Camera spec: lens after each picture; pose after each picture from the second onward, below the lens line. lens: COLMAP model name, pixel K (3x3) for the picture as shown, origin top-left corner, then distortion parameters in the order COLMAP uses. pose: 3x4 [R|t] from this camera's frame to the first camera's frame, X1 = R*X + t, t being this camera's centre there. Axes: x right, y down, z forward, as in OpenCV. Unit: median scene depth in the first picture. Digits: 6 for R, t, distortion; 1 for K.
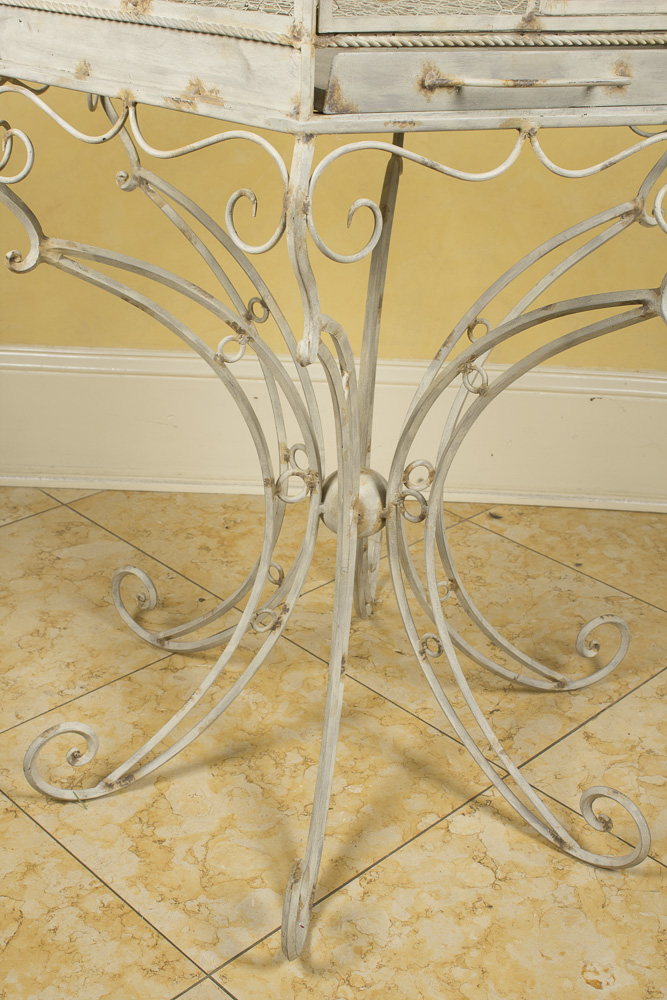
lens RADIAL K [[1302.6, 0, 334.1], [0, 1302.6, 500.5], [0, 0, 1]] dist [-0.054669, 0.000000]
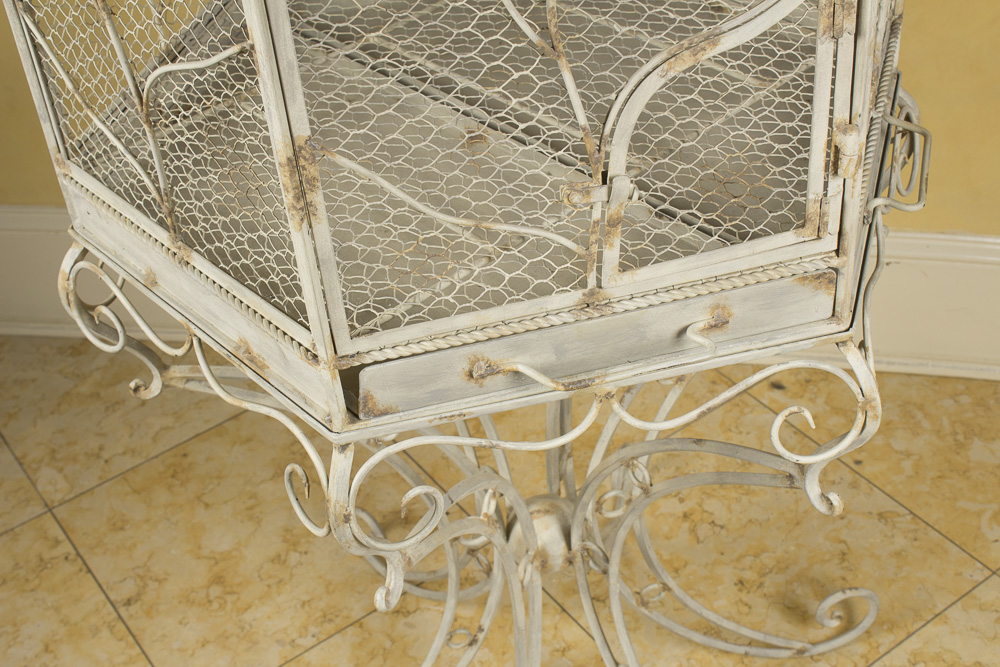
lens RADIAL K [[1393.3, 0, 499.0], [0, 1393.3, 333.8], [0, 0, 1]] dist [-0.052052, 0.000000]
pose [[0.980667, 0.004500, -0.195633, 0.182592], [0.040494, 0.973429, 0.225380, -0.373854], [0.191449, -0.228944, 0.954427, 0.060183]]
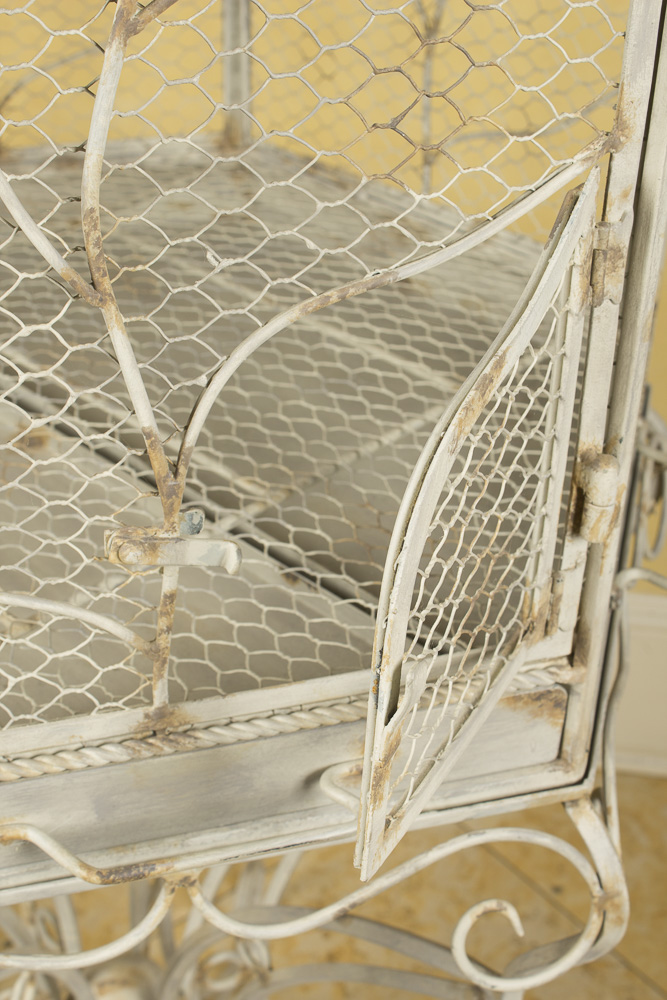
lens RADIAL K [[1526.9, 0, 324.3], [0, 1526.9, 495.4], [0, 0, 1]] dist [-0.051948, 0.000000]
pose [[0.995230, 0.040122, -0.088924, 0.177142], [-0.029443, 0.992541, 0.118299, -0.354562], [0.093007, -0.115116, 0.988988, 0.284053]]
